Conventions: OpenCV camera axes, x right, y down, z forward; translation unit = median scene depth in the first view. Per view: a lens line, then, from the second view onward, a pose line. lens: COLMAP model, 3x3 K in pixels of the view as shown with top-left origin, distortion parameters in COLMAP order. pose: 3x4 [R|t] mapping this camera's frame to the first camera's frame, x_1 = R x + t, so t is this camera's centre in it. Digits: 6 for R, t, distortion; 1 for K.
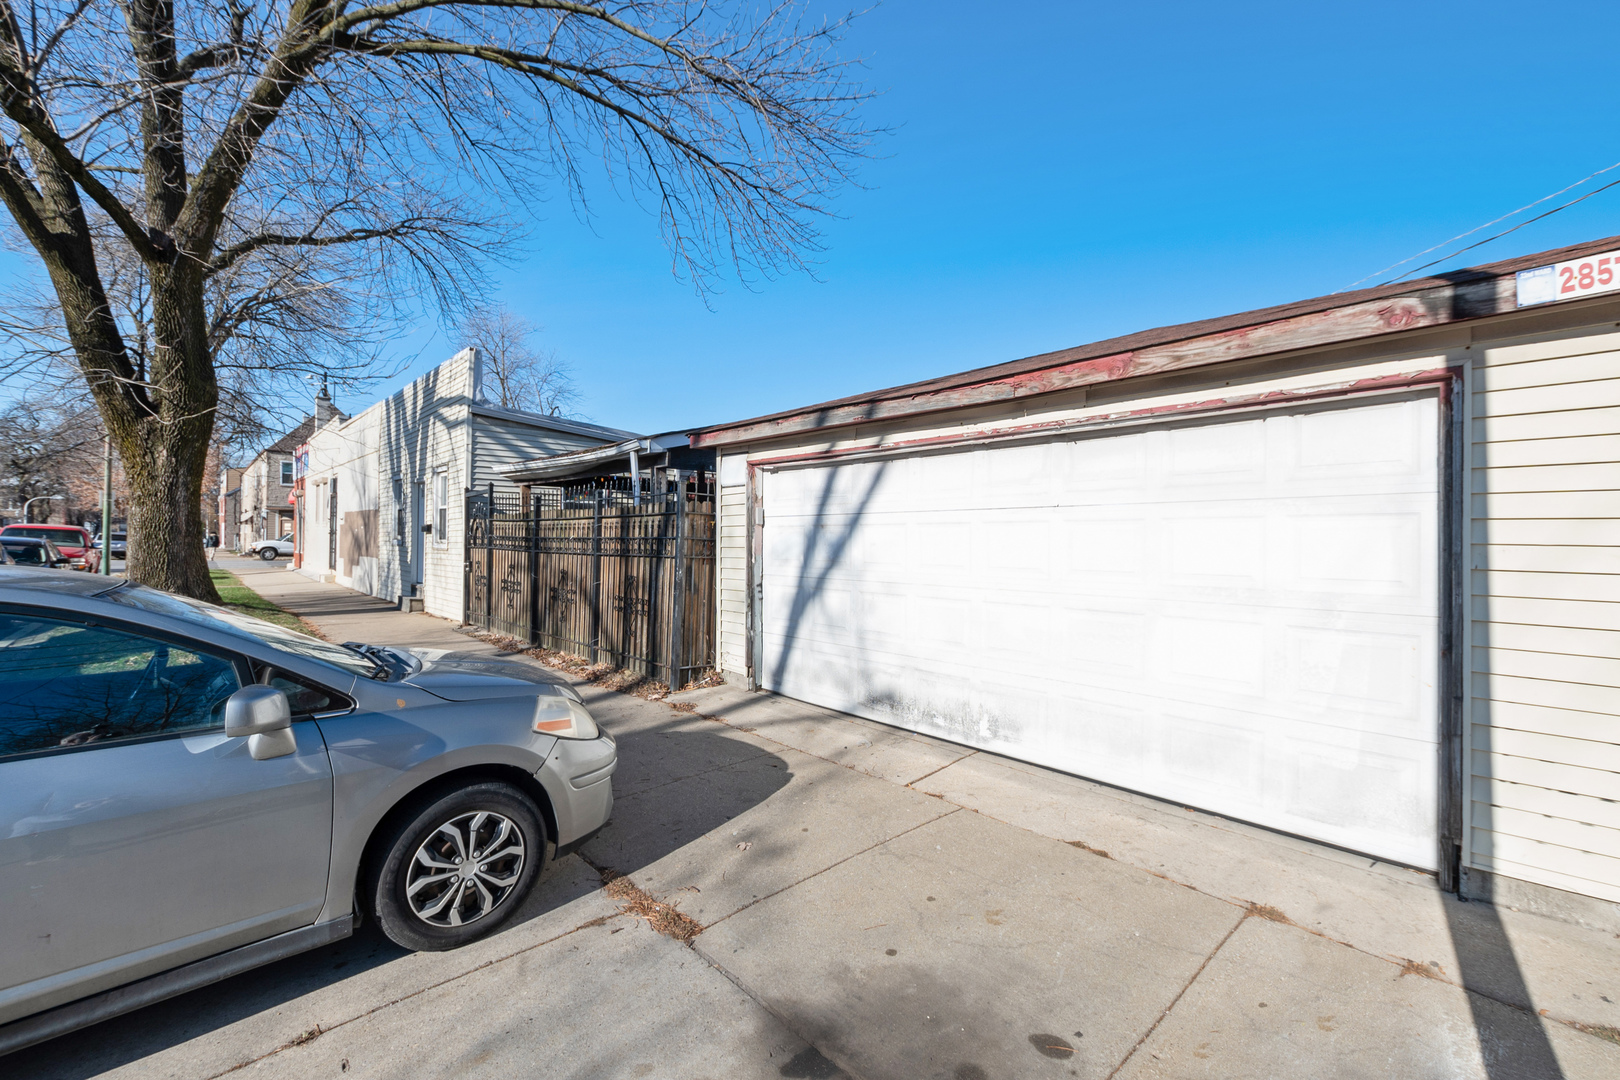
lens RADIAL K [[699.5, 0, 809.1], [0, 699.5, 525.0], [0, 0, 1]] dist [-0.004469, -0.001674]
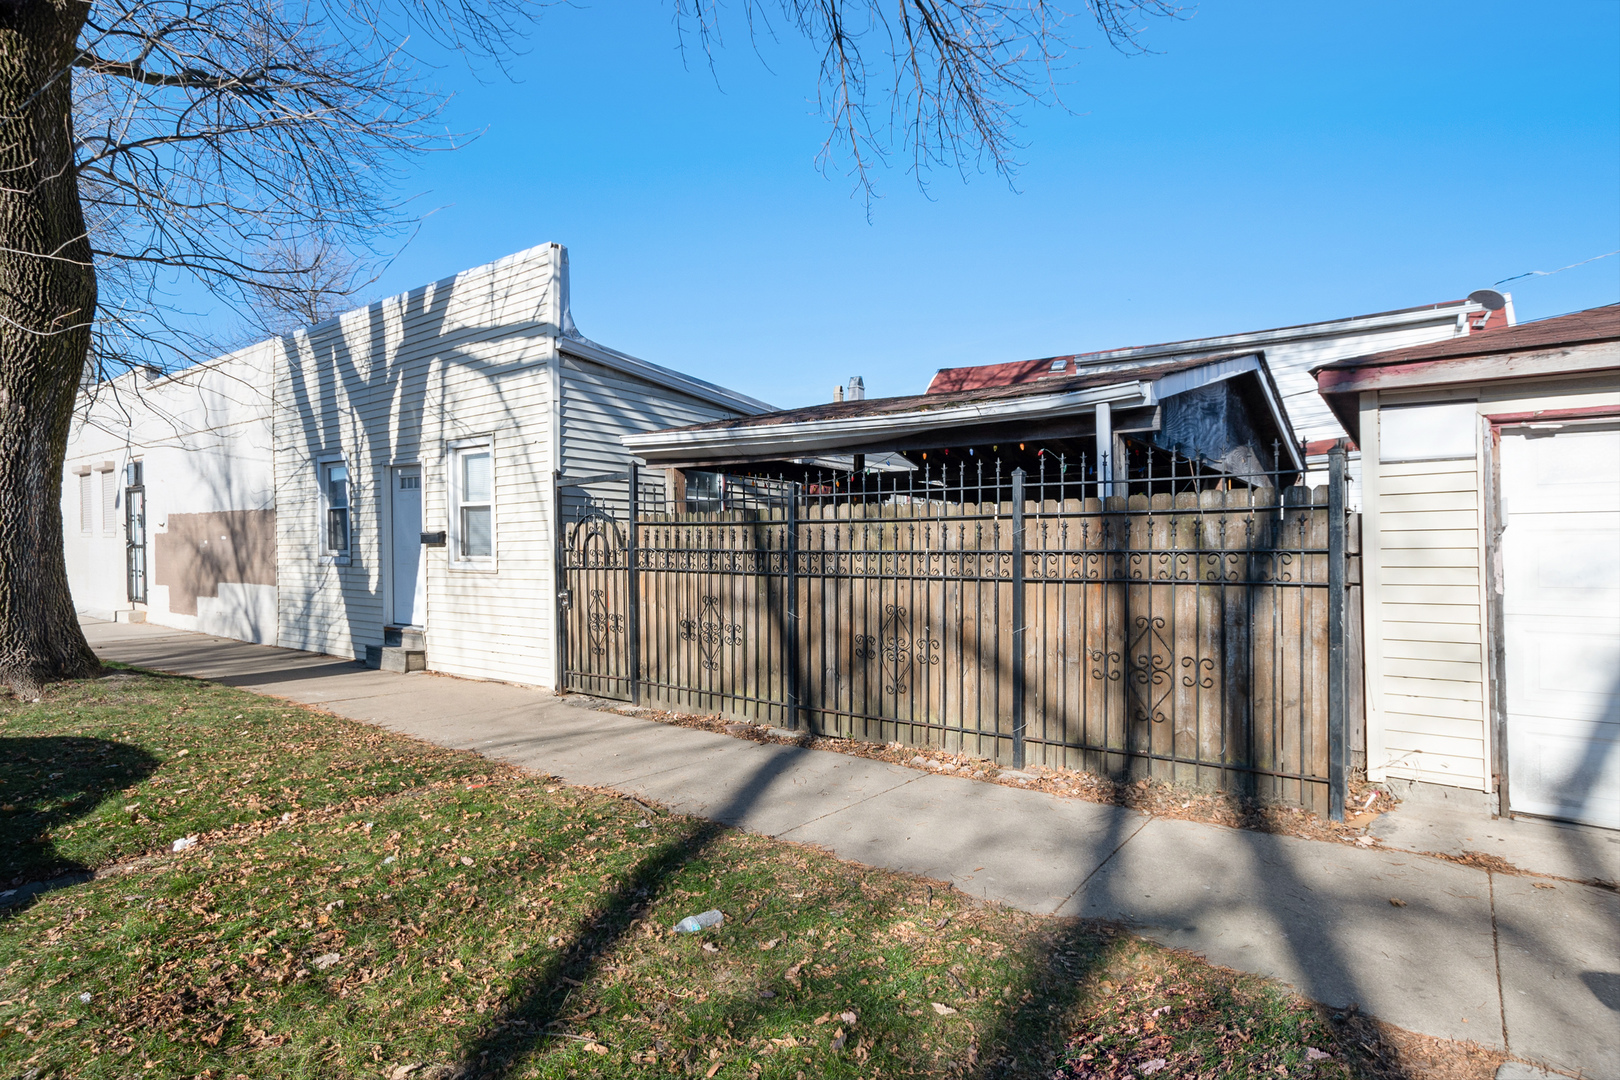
lens RADIAL K [[833.9, 0, 808.1], [0, 833.9, 557.5], [0, 0, 1]] dist [-0.004054, 0.000372]
pose [[0.982854, -0.002191, 0.184373, -0.396868], [-0.001960, 0.999749, 0.022326, 0.005279], [-0.184376, -0.022304, 0.982603, 0.231281]]
